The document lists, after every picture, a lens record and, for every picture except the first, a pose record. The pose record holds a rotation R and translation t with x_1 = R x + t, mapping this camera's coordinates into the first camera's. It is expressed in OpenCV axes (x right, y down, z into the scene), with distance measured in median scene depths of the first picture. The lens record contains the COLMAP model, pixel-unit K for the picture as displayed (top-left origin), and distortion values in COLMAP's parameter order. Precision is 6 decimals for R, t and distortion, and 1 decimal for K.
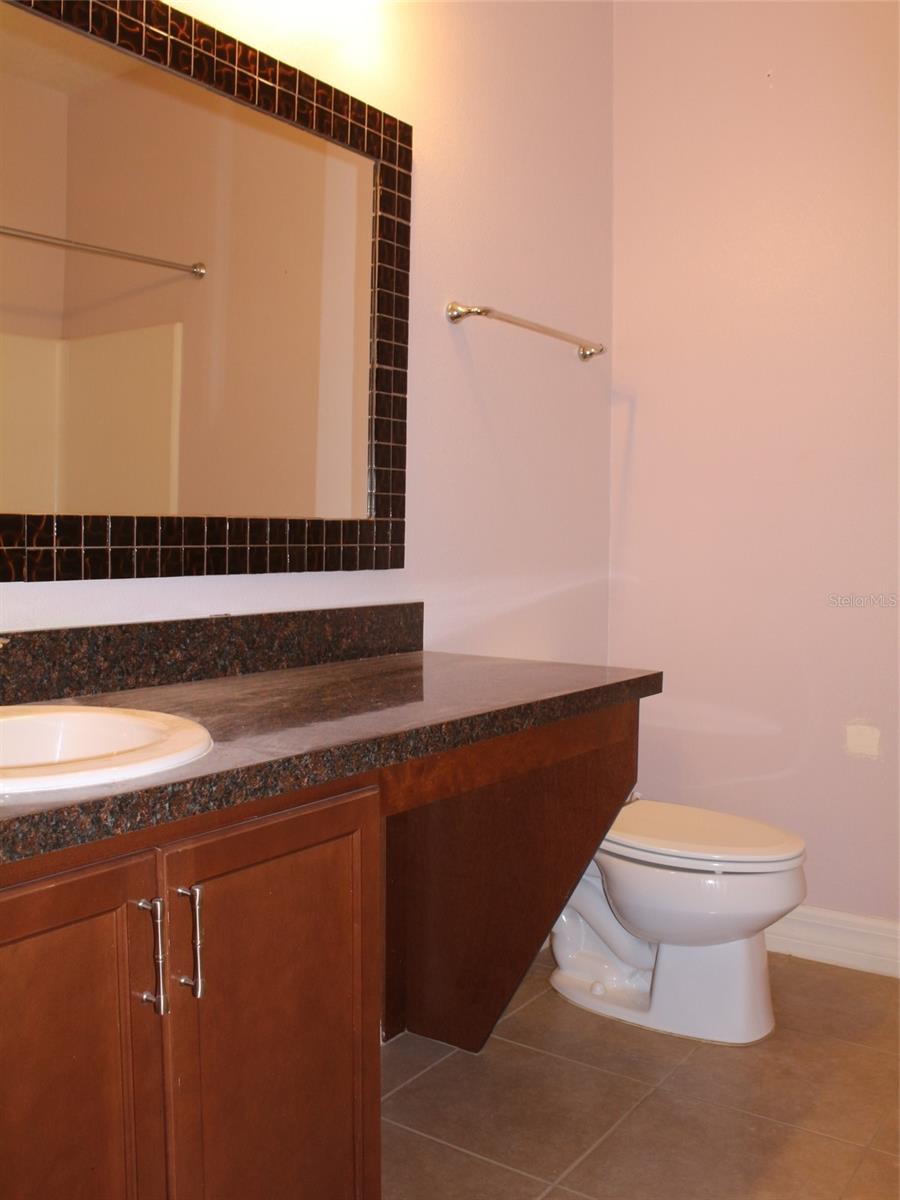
lens RADIAL K [[1124.8, 0, 439.3], [0, 1124.8, 601.7], [0, 0, 1]] dist [-0.098430, 0.000000]
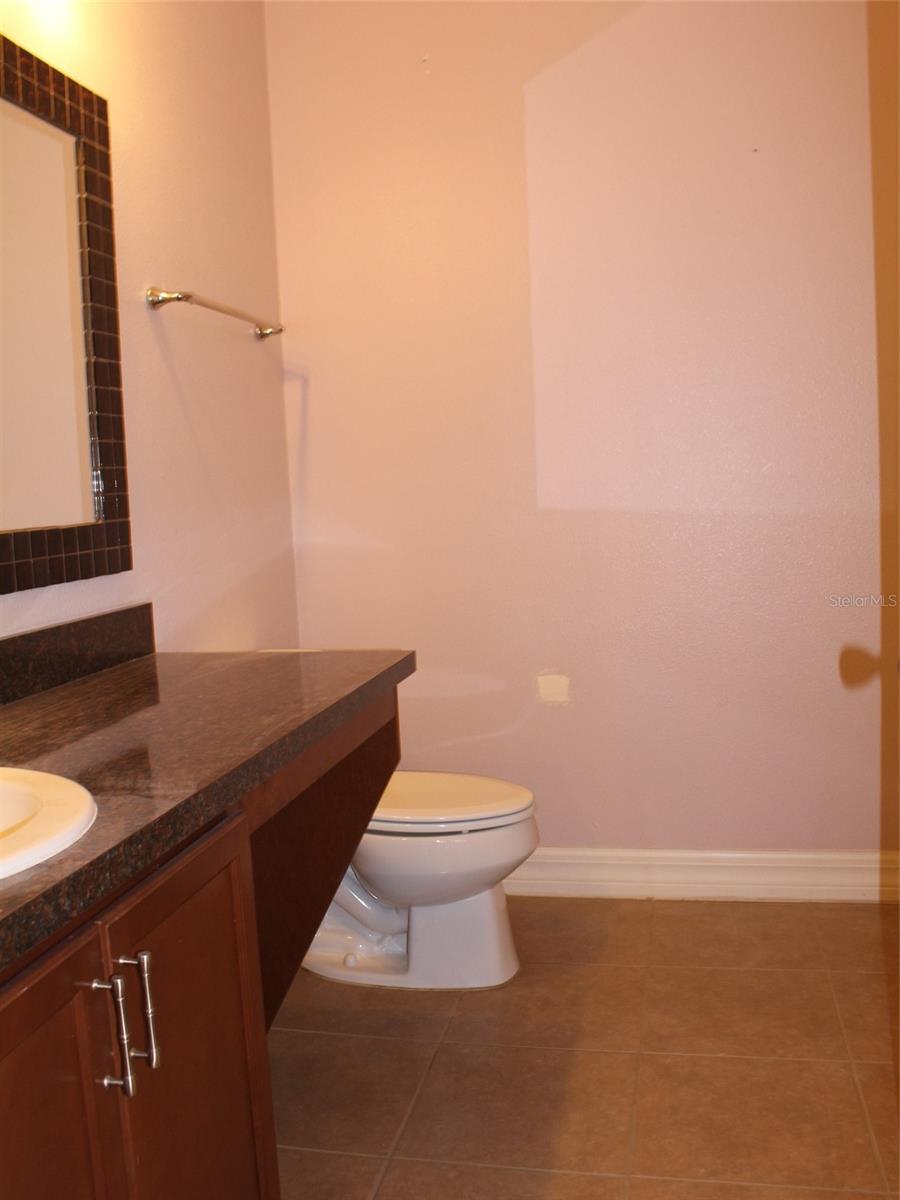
lens RADIAL K [[1124.8, 0, 448.1], [0, 1124.8, 600.6], [0, 0, 1]] dist [-0.098430, 0.000000]
pose [[0.920745, -0.092572, 0.379024, -0.158788], [0.078235, 0.995520, 0.053091, -0.035906], [-0.382240, -0.019231, 0.923863, 0.024473]]
